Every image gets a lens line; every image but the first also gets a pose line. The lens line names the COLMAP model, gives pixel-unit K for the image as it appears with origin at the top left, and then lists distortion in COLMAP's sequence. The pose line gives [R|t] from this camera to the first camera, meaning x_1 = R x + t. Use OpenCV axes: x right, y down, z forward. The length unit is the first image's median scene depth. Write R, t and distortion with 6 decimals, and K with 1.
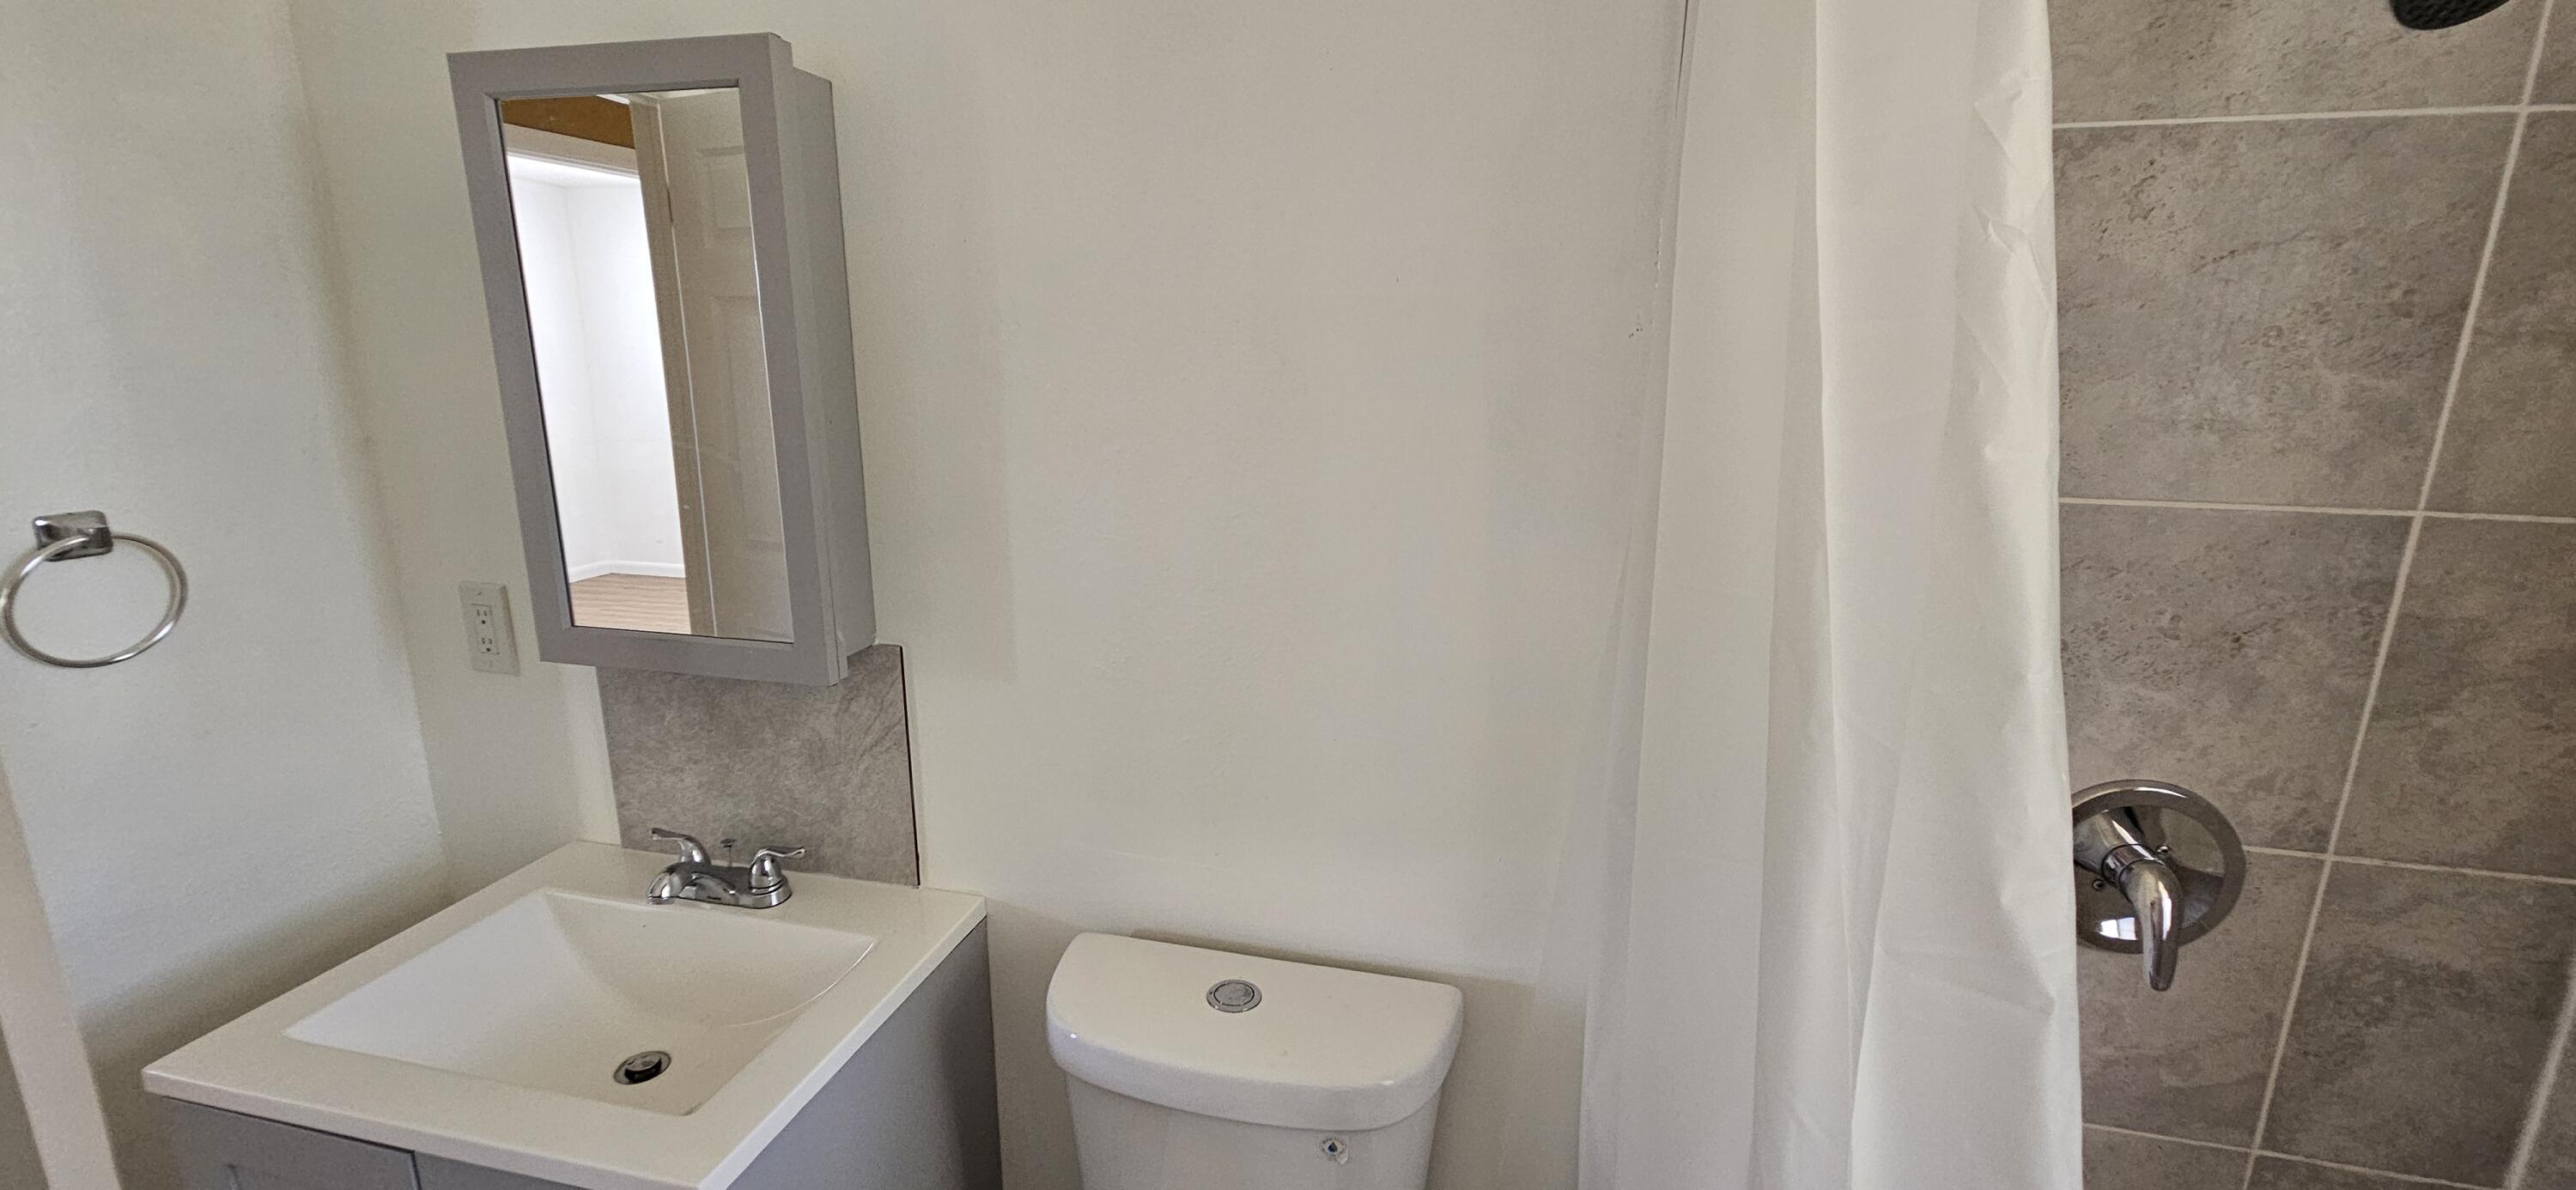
lens RADIAL K [[1040.9, 0, 1282.5], [0, 1040.9, 582.6], [0, 0, 1]] dist [0.015544, -0.008388]
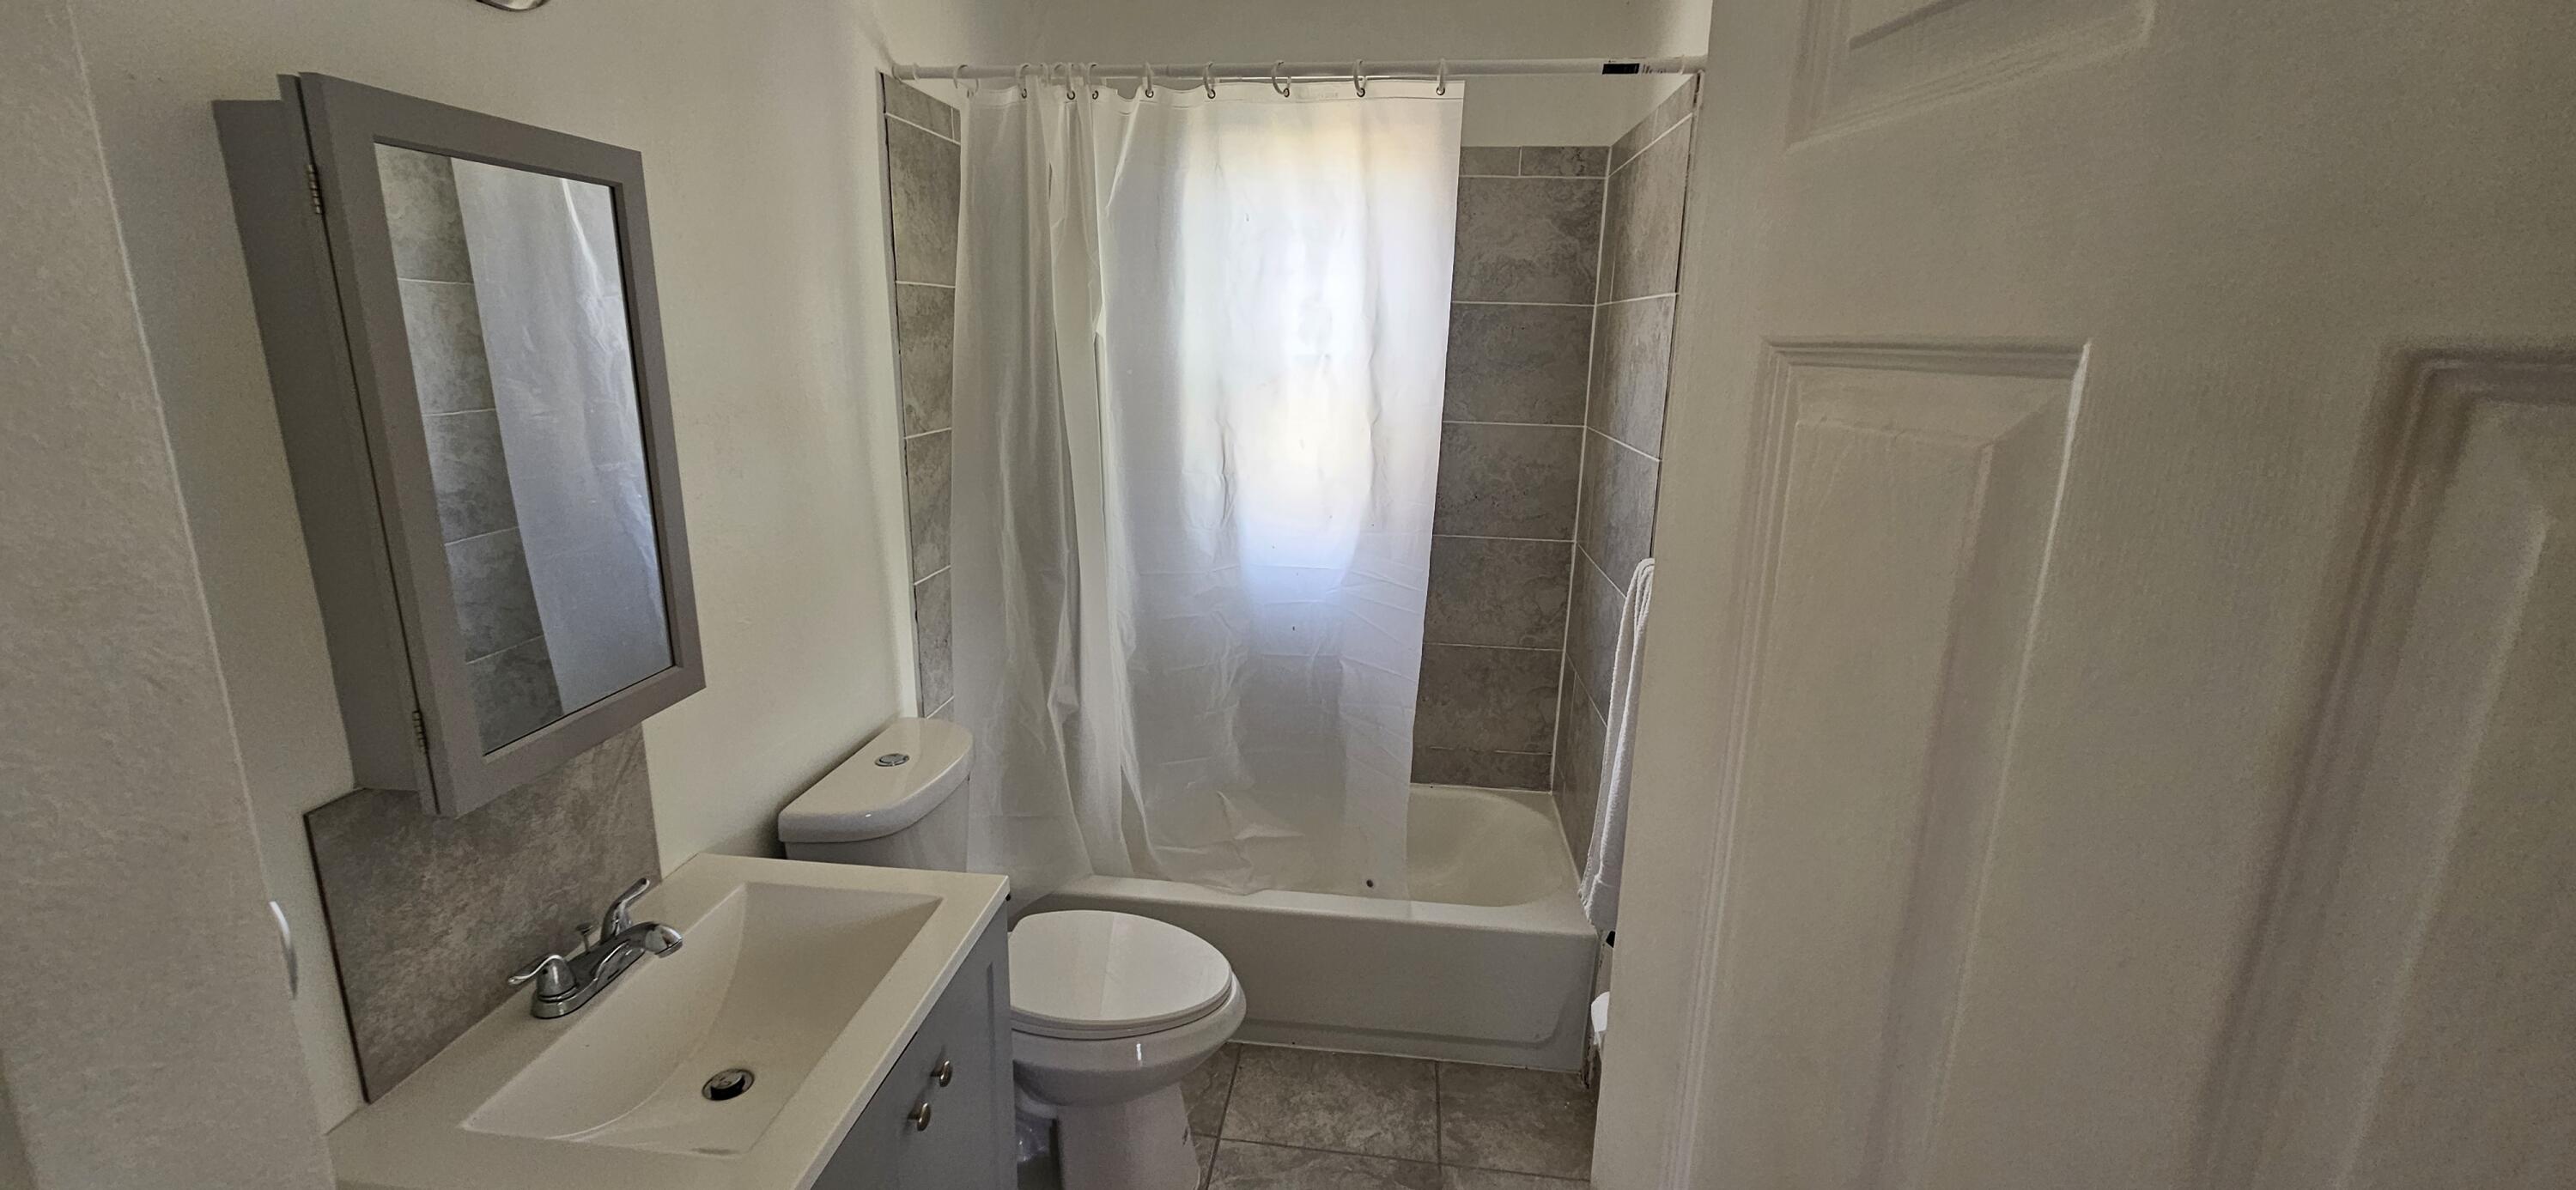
lens RADIAL K [[1049.2, 0, 1283.2], [0, 1049.2, 590.7], [0, 0, 1]] dist [-0.000565, 0.000703]
pose [[-0.130676, -0.251282, 0.959052, -2.127882], [0.204702, 0.939664, 0.274094, -0.255539], [-0.970062, 0.232138, -0.071354, 0.539915]]
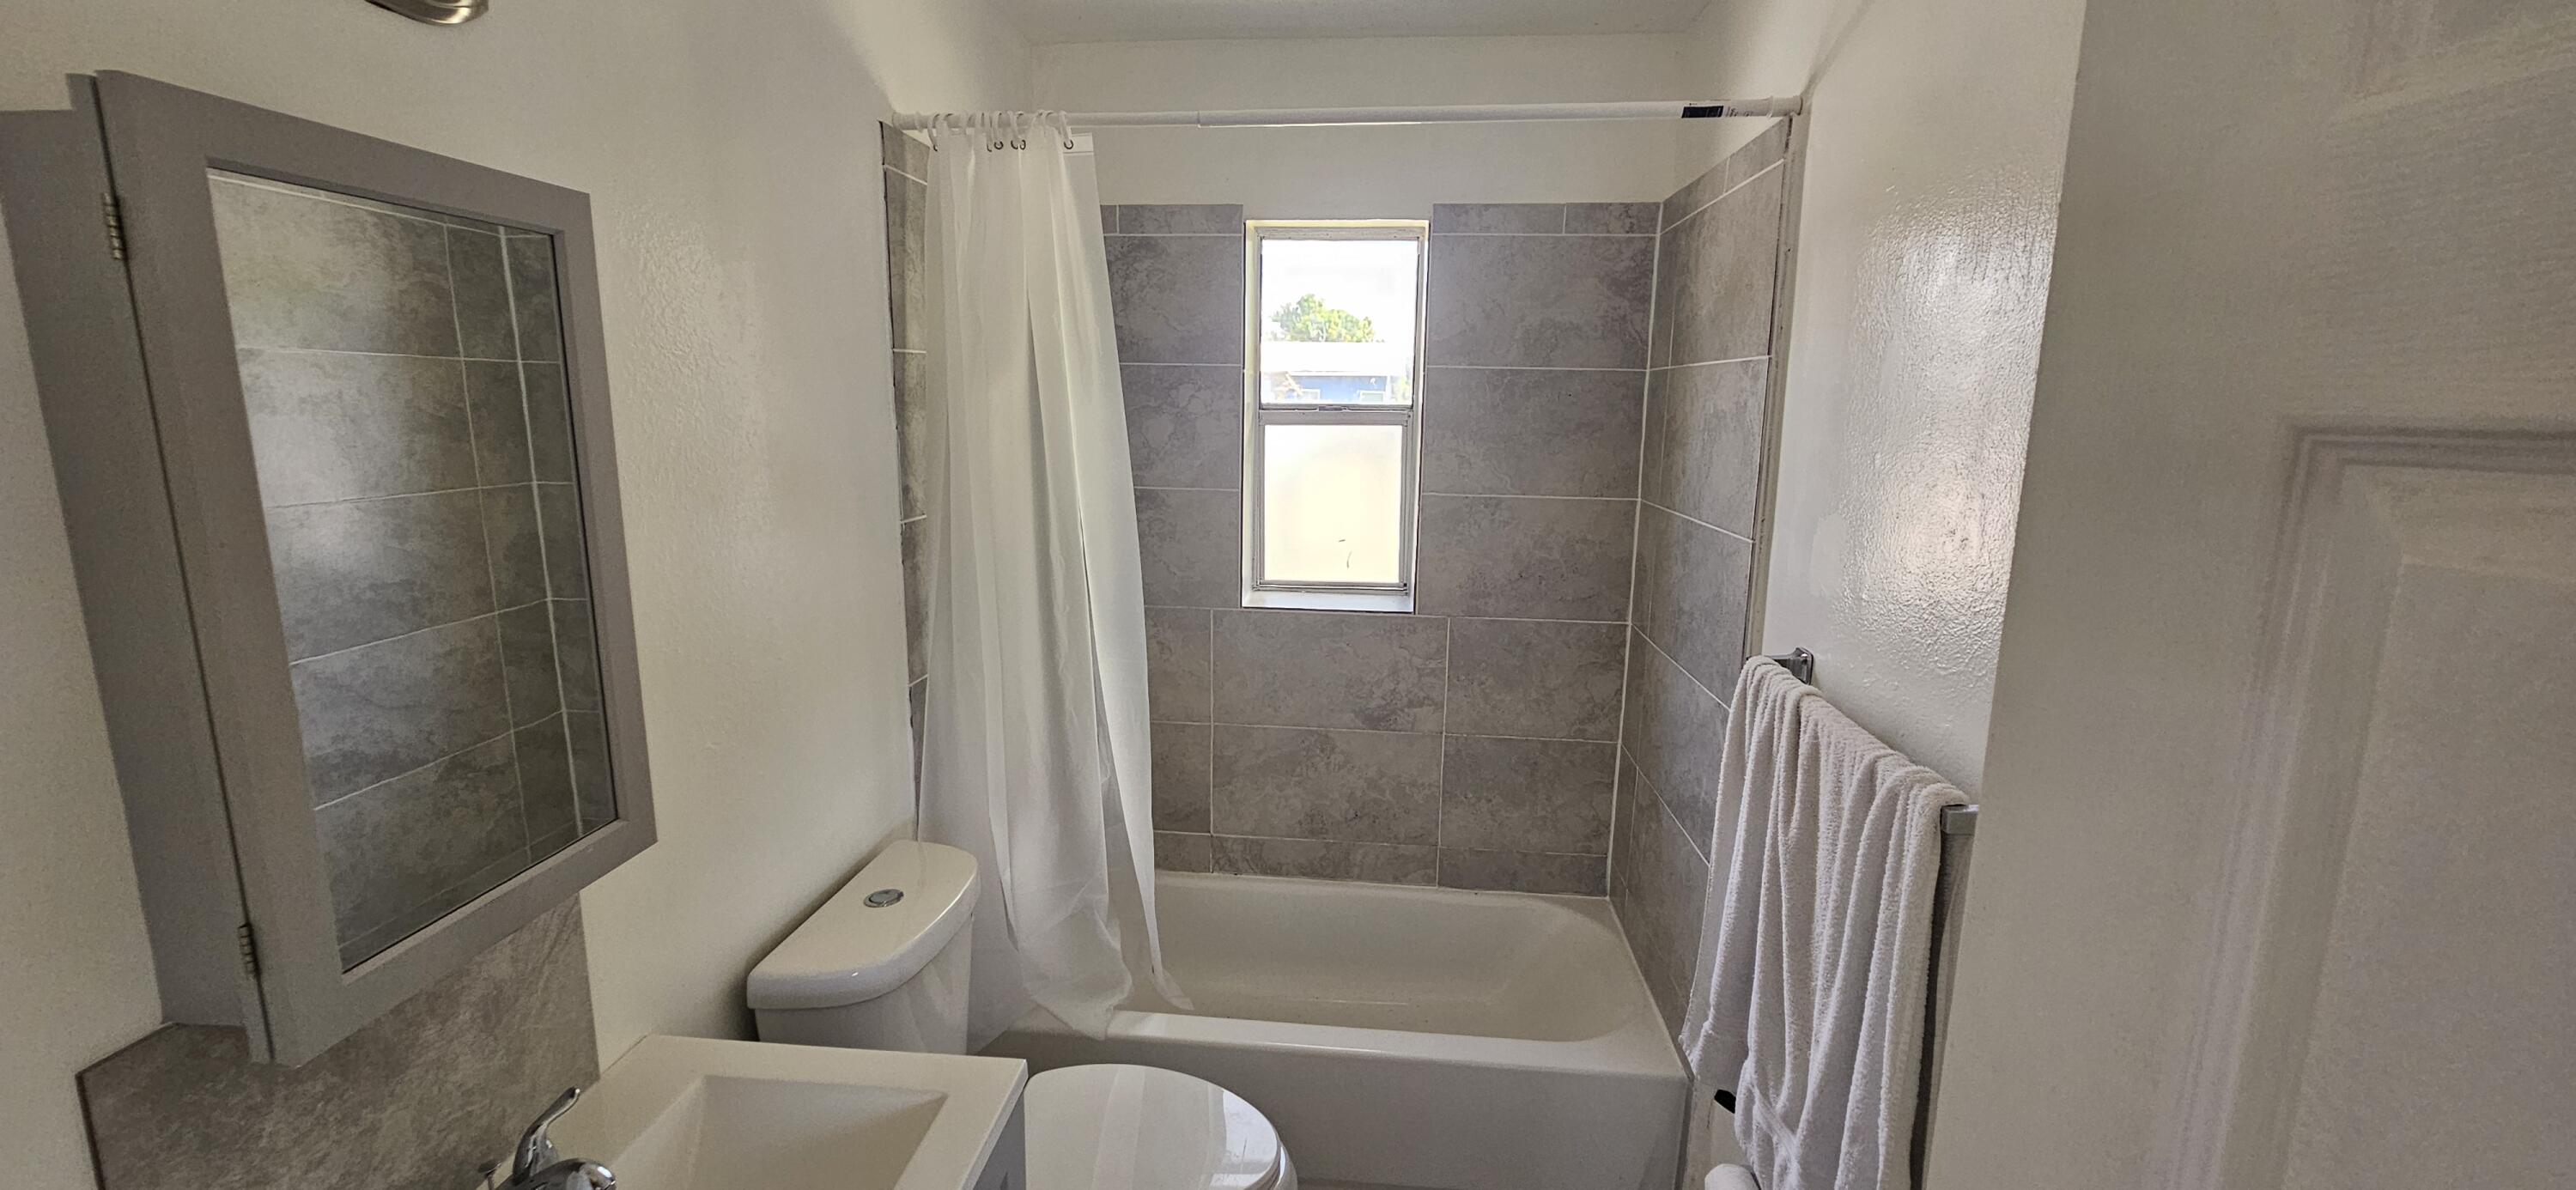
lens RADIAL K [[1049.2, 0, 1283.2], [0, 1049.2, 590.7], [0, 0, 1]] dist [-0.000565, 0.000703]
pose [[-0.143304, -0.191962, 0.970883, -1.836081], [0.211284, 0.952458, 0.219505, -0.275560], [-0.966863, 0.236588, -0.095933, 0.614098]]
